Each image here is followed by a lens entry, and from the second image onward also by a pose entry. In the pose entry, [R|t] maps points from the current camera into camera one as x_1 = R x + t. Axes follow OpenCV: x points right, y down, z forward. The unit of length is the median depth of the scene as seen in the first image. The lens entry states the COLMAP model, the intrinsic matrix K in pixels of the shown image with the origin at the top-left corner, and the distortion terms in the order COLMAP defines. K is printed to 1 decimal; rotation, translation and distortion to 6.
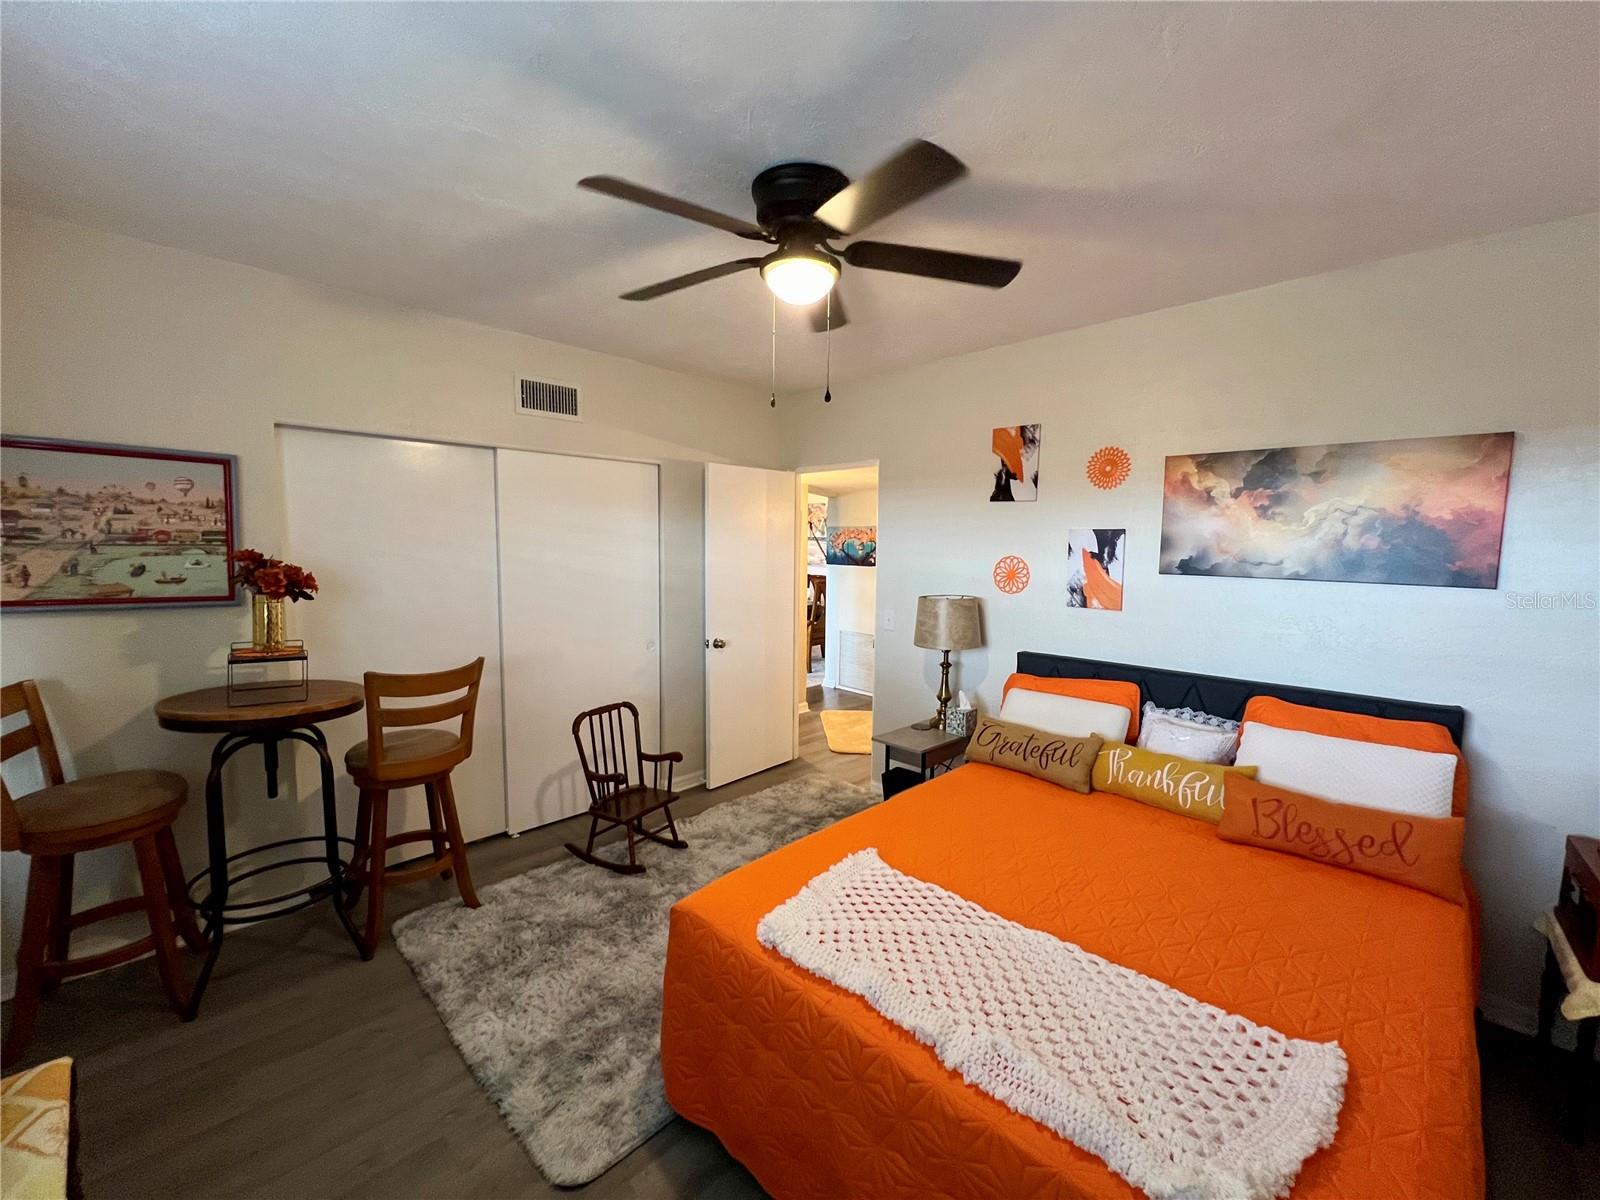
lens RADIAL K [[636.6, 0, 801.0], [0, 636.6, 596.7], [0, 0, 1]] dist [0.000339, 0.000516]
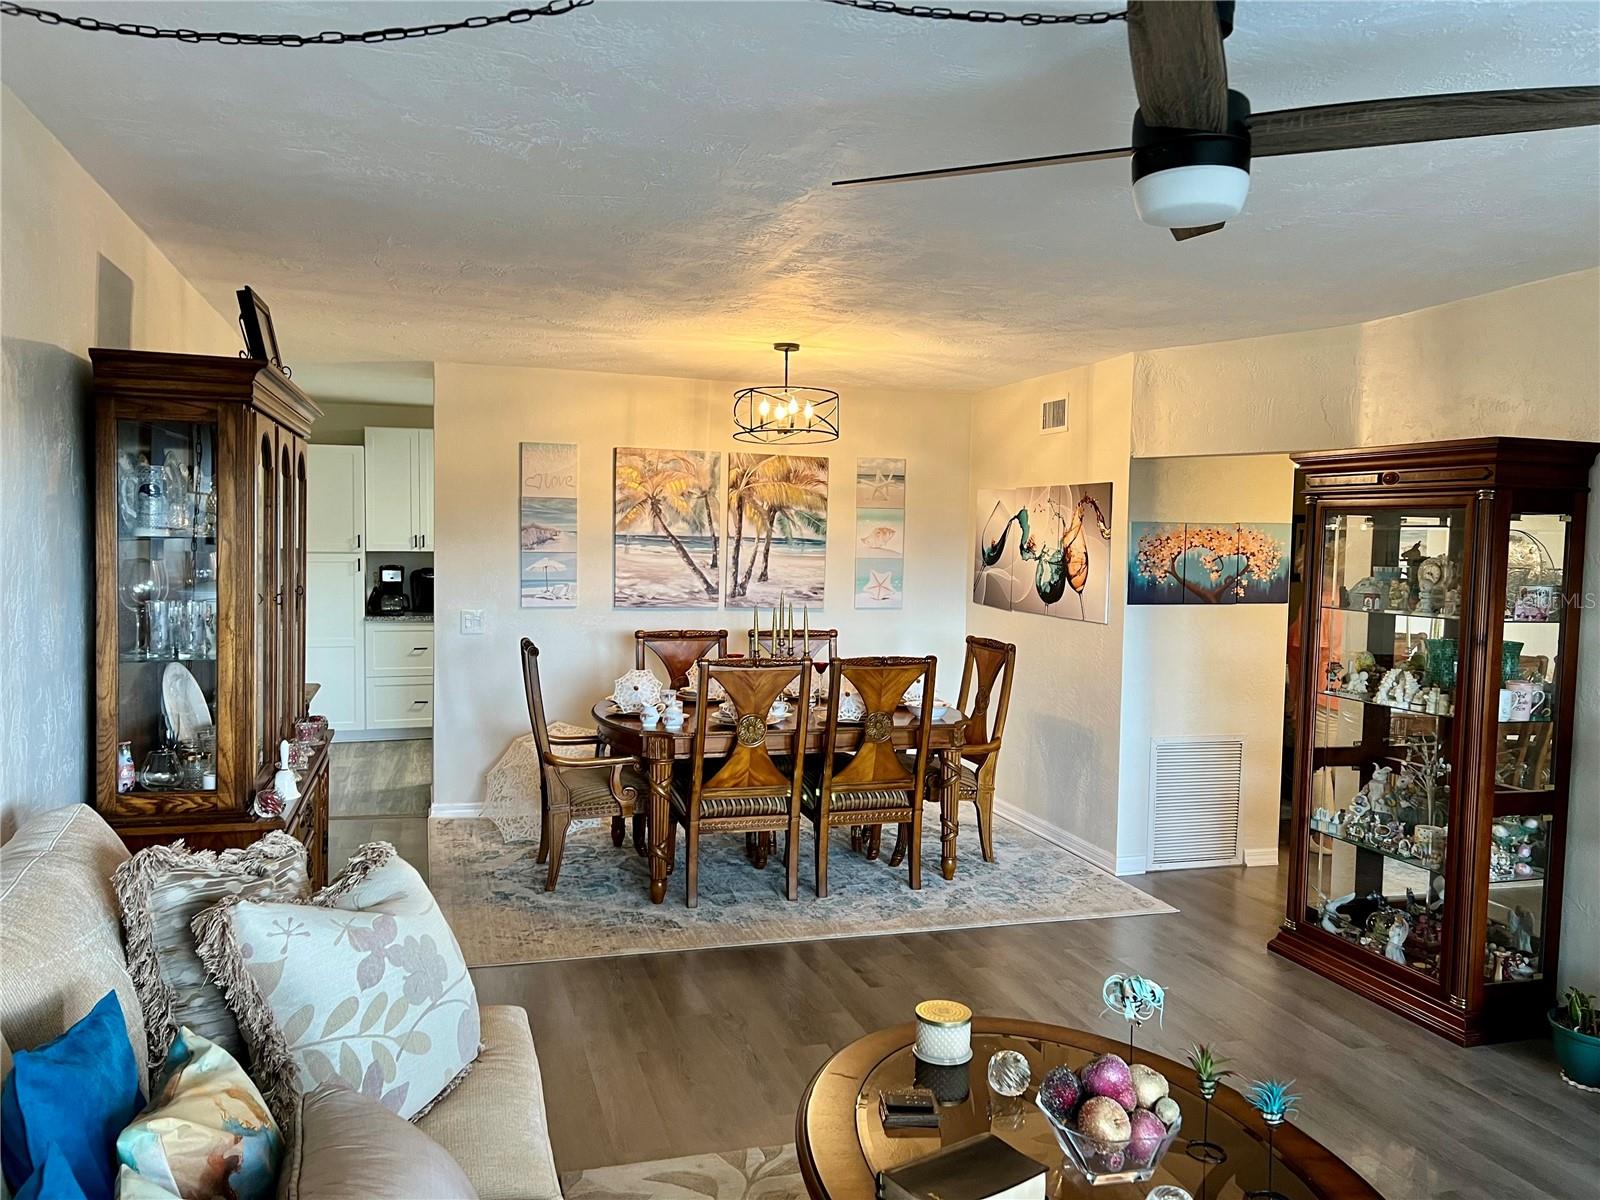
lens RADIAL K [[1201.3, 0, 796.1], [0, 1201.3, 597.0], [0, 0, 1]] dist [0.043672, -0.020779]
pose [[0.475715, -0.049265, 0.878219, -1.968188], [0.068710, 0.997461, 0.018734, -0.210726], [-0.876912, 0.051431, 0.477892, 1.903614]]
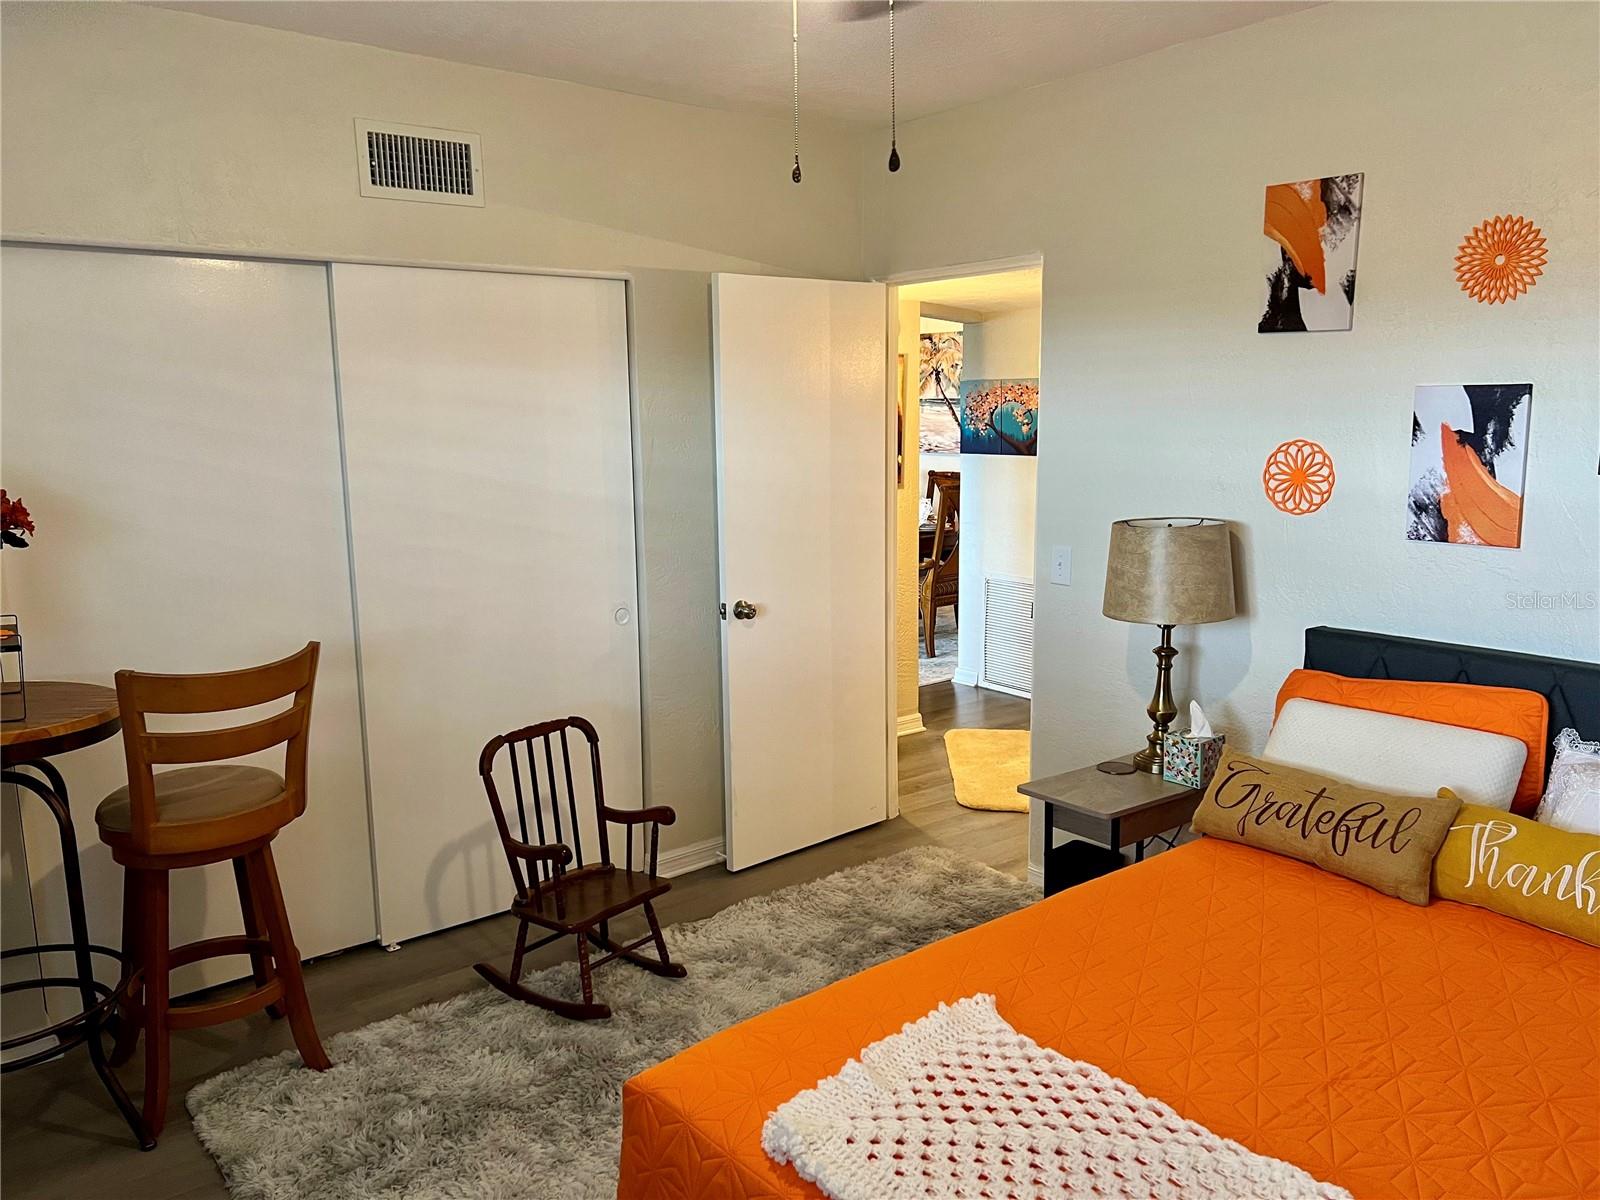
lens RADIAL K [[1201.3, 0, 797.6], [0, 1201.3, 600.0], [0, 0, 1]] dist [0.043672, -0.020779]
pose [[0.993434, -0.004723, -0.114308, 0.046222], [0.013530, 0.996986, 0.076393, -0.017861], [0.113603, -0.077438, 0.990504, -0.018888]]
